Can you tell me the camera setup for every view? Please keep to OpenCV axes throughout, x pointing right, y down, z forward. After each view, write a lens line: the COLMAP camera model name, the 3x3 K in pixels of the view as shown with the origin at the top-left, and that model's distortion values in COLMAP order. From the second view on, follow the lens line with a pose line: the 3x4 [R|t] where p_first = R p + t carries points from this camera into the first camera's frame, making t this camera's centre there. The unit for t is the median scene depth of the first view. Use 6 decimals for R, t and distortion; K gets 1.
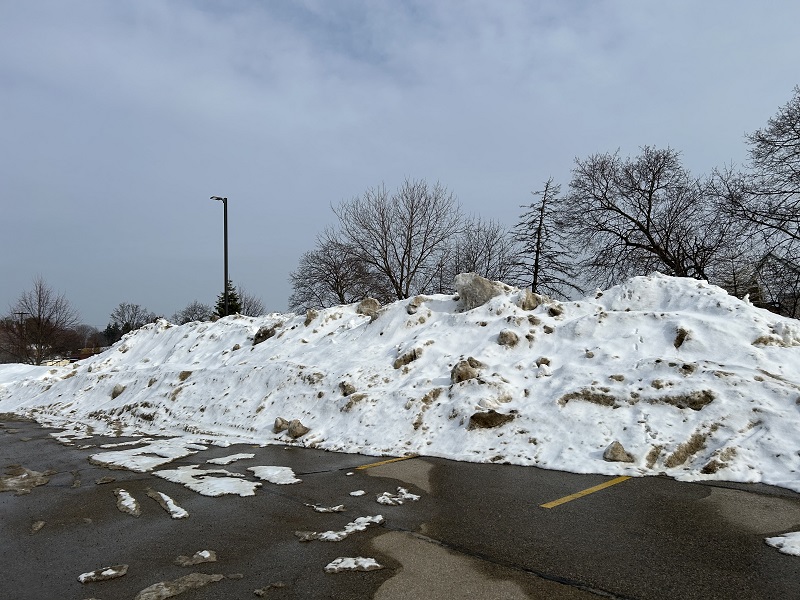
lens RADIAL K [[615.3, 0, 400.0], [0, 615.3, 300.0], [0, 0, 1]] dist [0.013181, -0.001902]
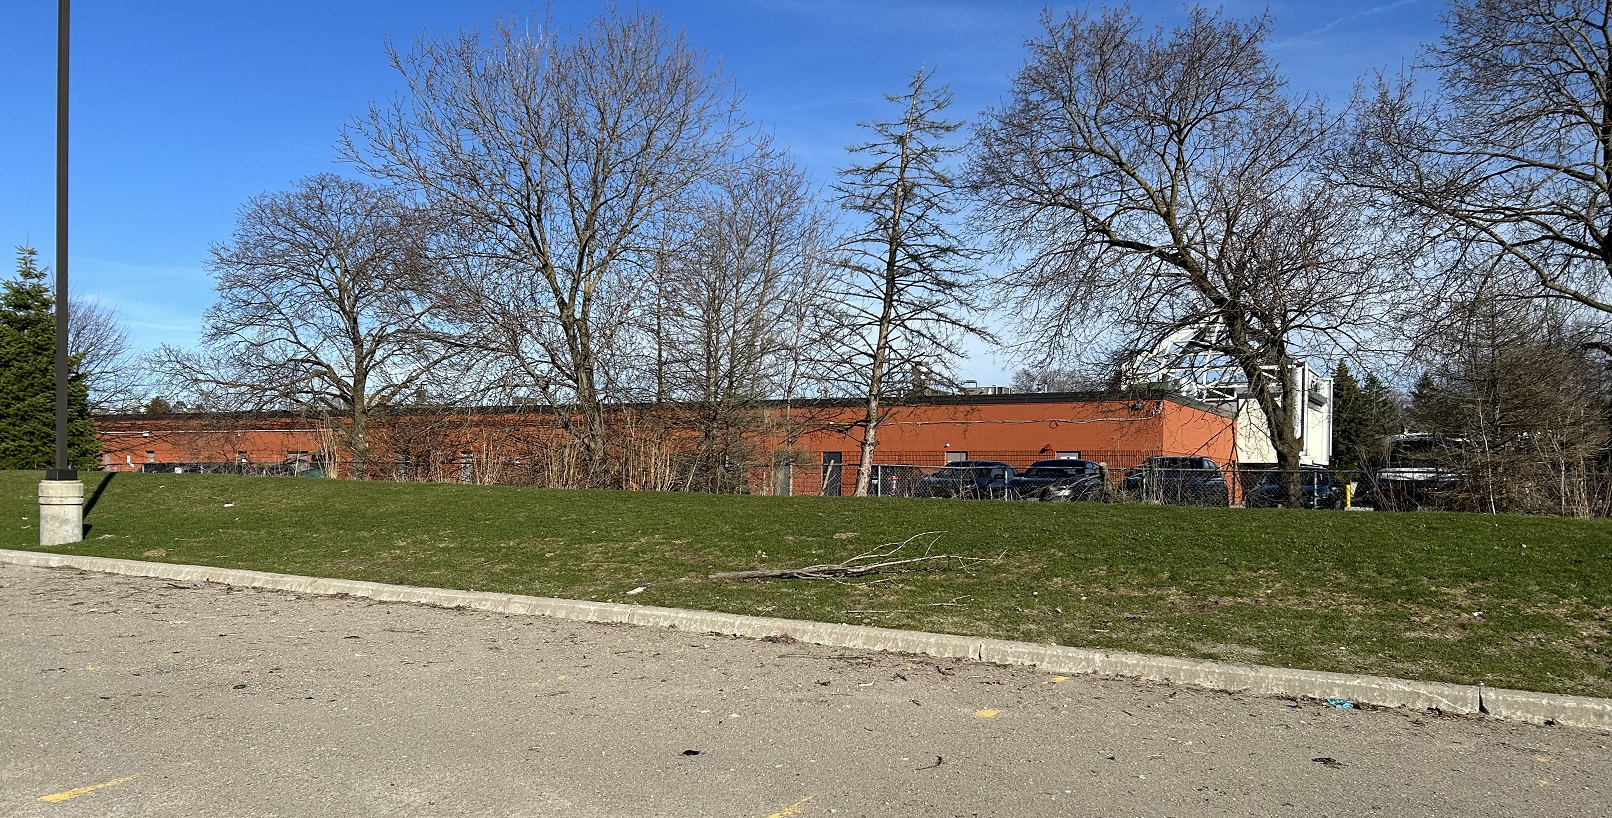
lens RADIAL K [[1232.1, 0, 829.0], [0, 1232.1, 504.6], [0, 0, 1]] dist [0.005326, 0.001094]
pose [[0.945834, 0.031599, 0.323109, -0.084127], [-0.067662, 0.992583, 0.100995, 0.016909], [-0.317522, -0.117387, 0.940957, 0.204025]]
